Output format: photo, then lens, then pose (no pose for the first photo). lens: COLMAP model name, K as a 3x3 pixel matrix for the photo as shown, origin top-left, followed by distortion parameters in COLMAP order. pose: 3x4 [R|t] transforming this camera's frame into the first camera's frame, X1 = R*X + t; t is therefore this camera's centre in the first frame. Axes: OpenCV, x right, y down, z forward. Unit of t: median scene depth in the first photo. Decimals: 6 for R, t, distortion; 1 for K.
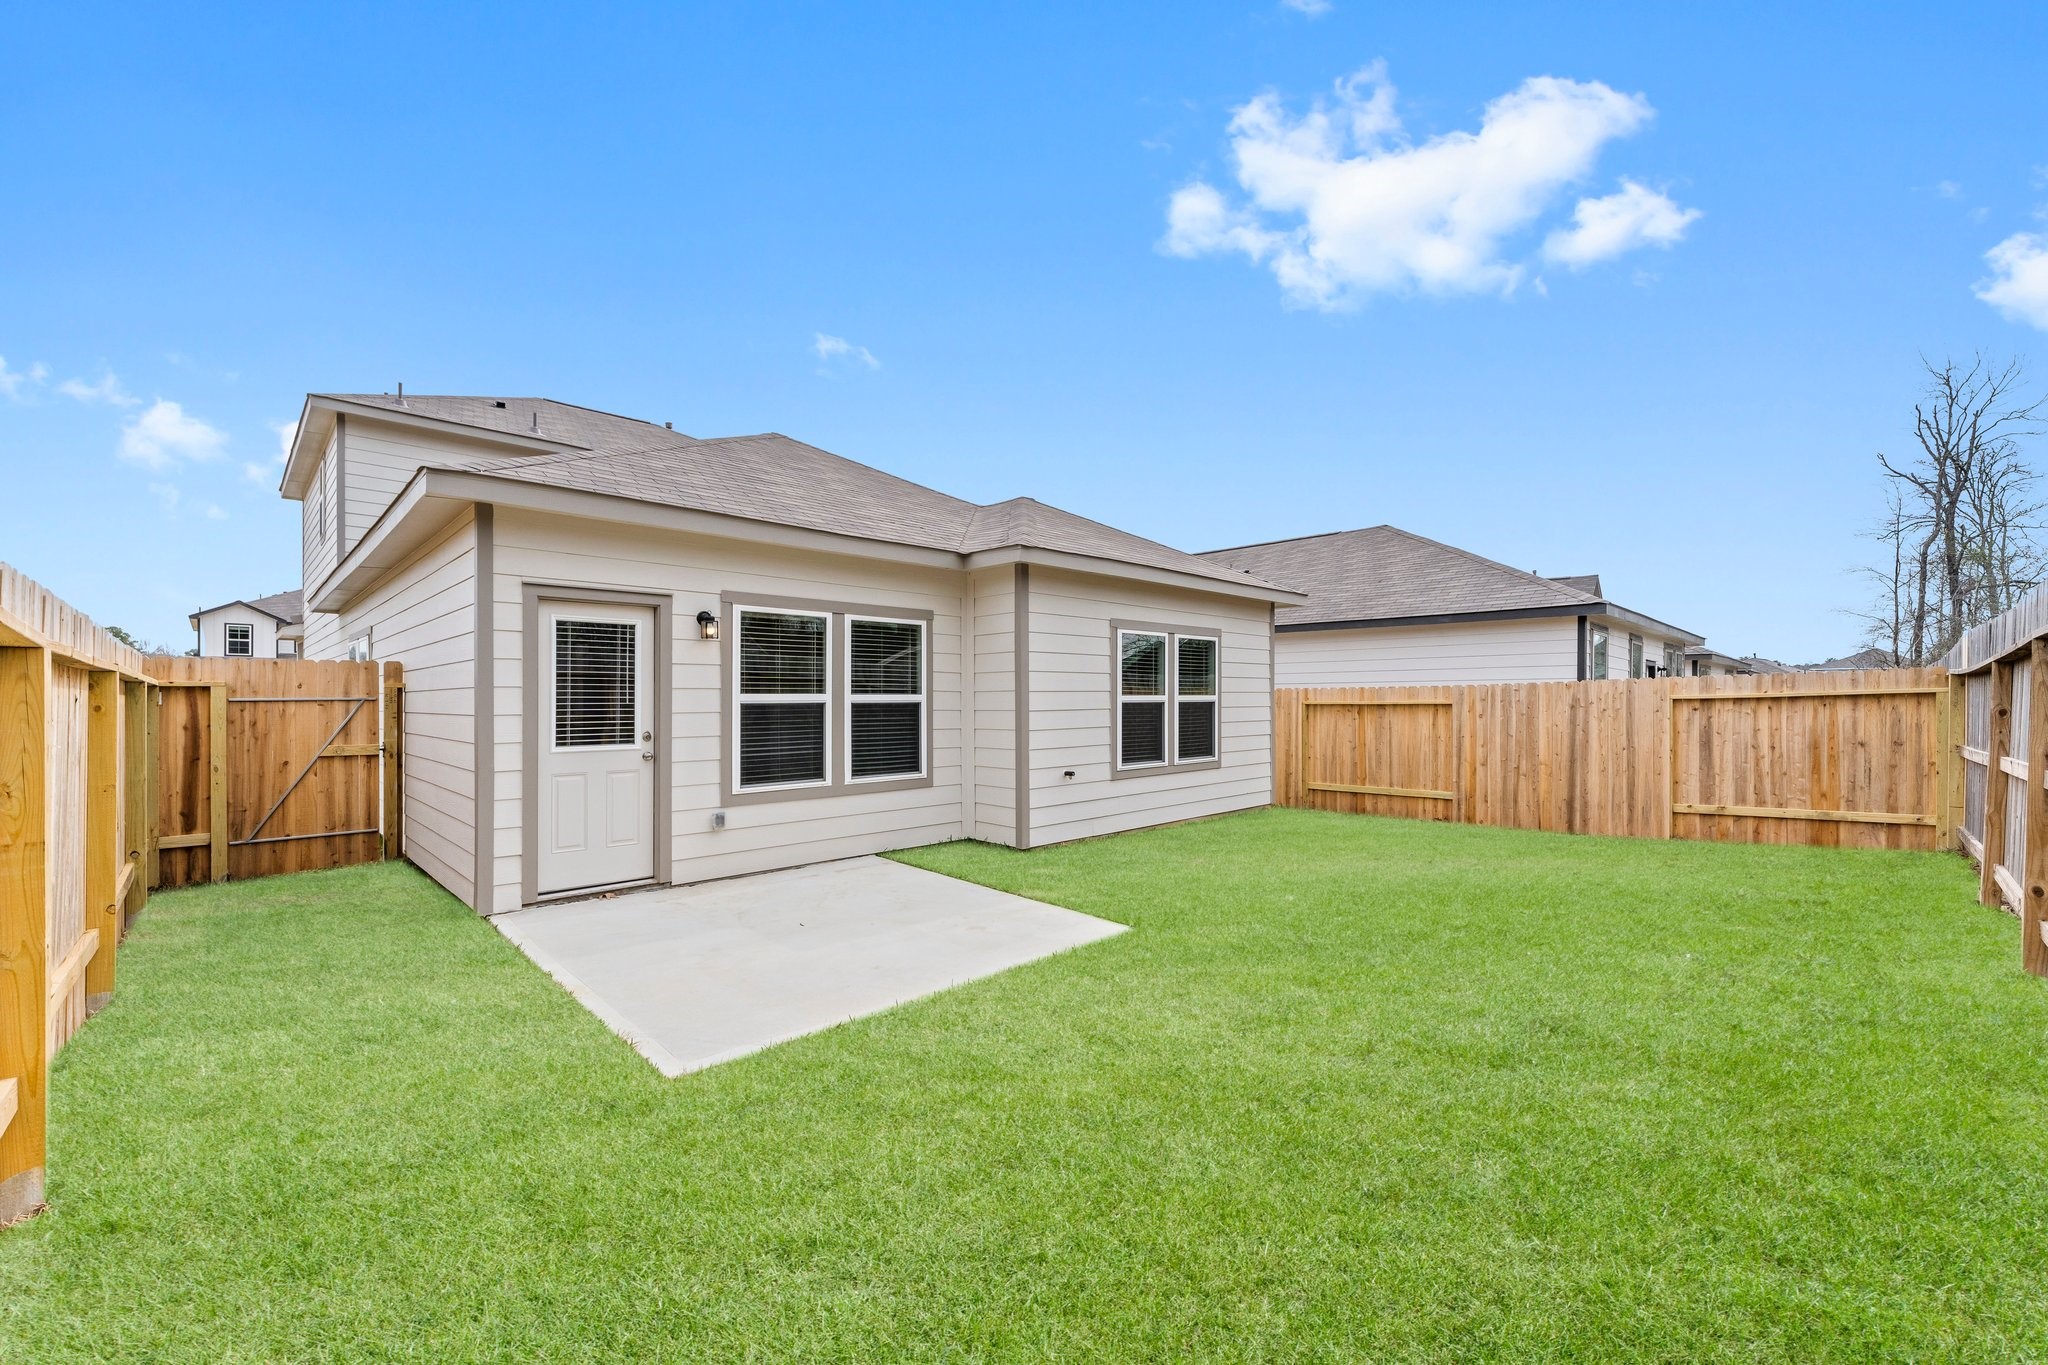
lens RADIAL K [[818.9, 0, 1017.7], [0, 818.9, 696.4], [0, 0, 1]] dist [0.000407, 0.000883]
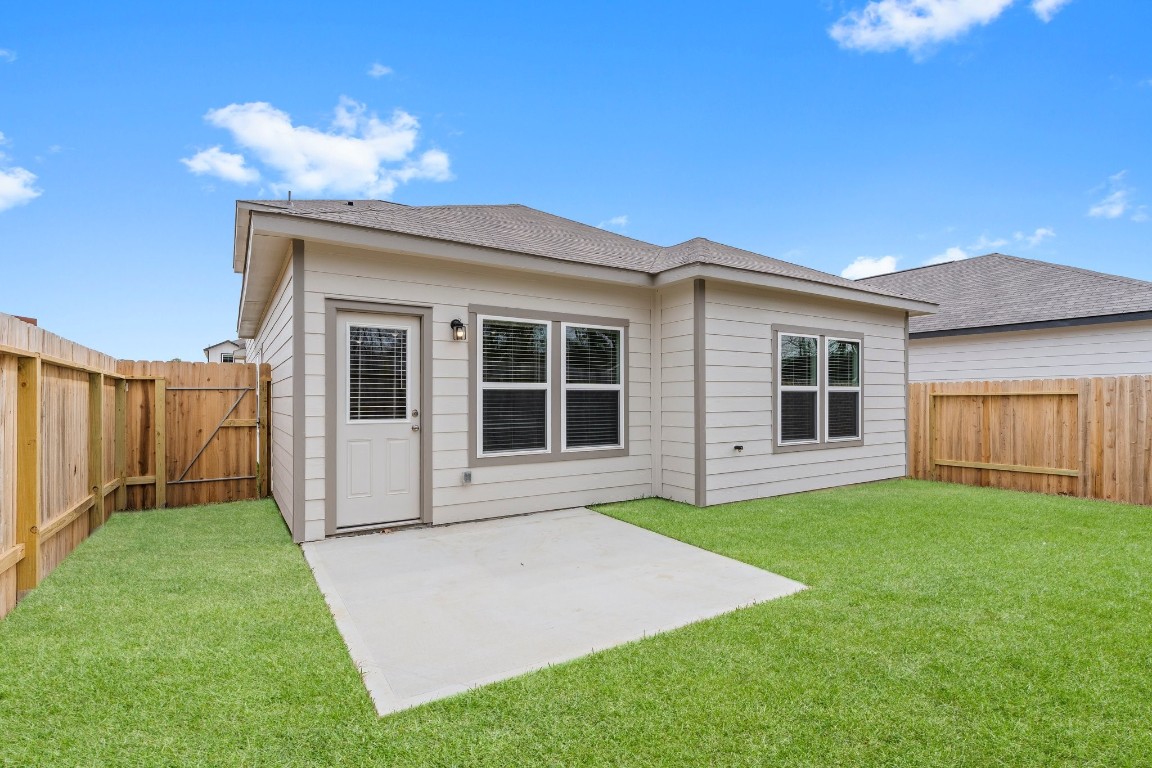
lens RADIAL K [[543.3, 0, 573.3], [0, 543.3, 397.9], [0, 0, 1]] dist [-0.003212, -0.000771]
pose [[0.978243, -0.000873, -0.207461, -0.011748], [0.001129, 0.999999, 0.001116, 0.018043], [0.207460, -0.001325, 0.978243, 0.145359]]
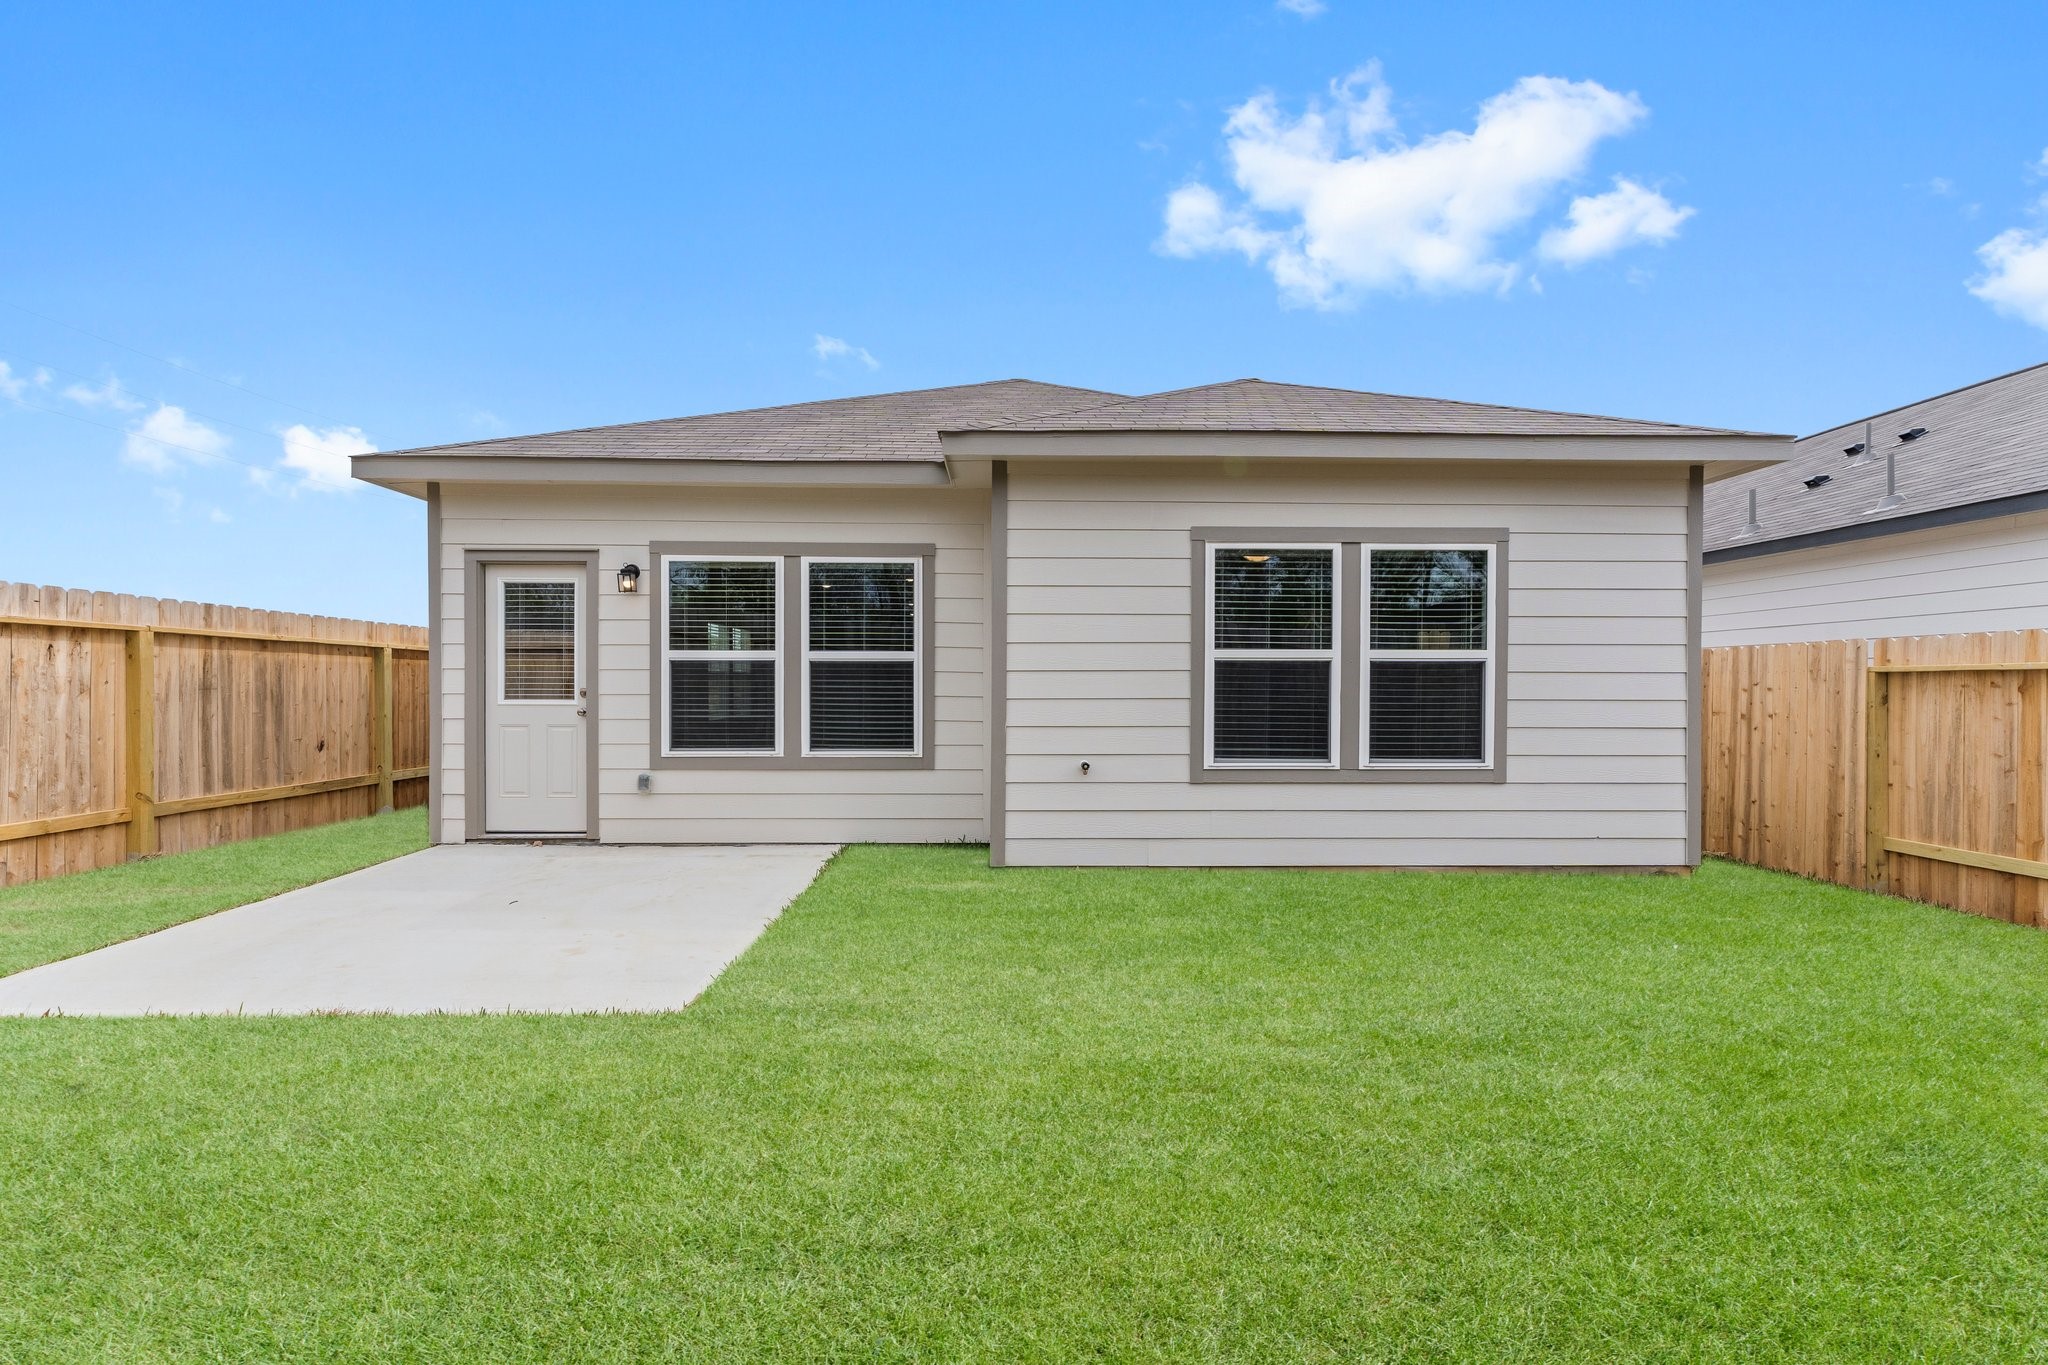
lens RADIAL K [[818.9, 0, 1022.0], [0, 818.9, 684.1], [0, 0, 1]] dist [0.000407, 0.000883]
pose [[0.729368, 0.001892, -0.684119, 0.500895], [-0.003209, 0.999995, -0.000655, 0.029434], [0.684114, 0.002673, 0.729370, 0.498257]]
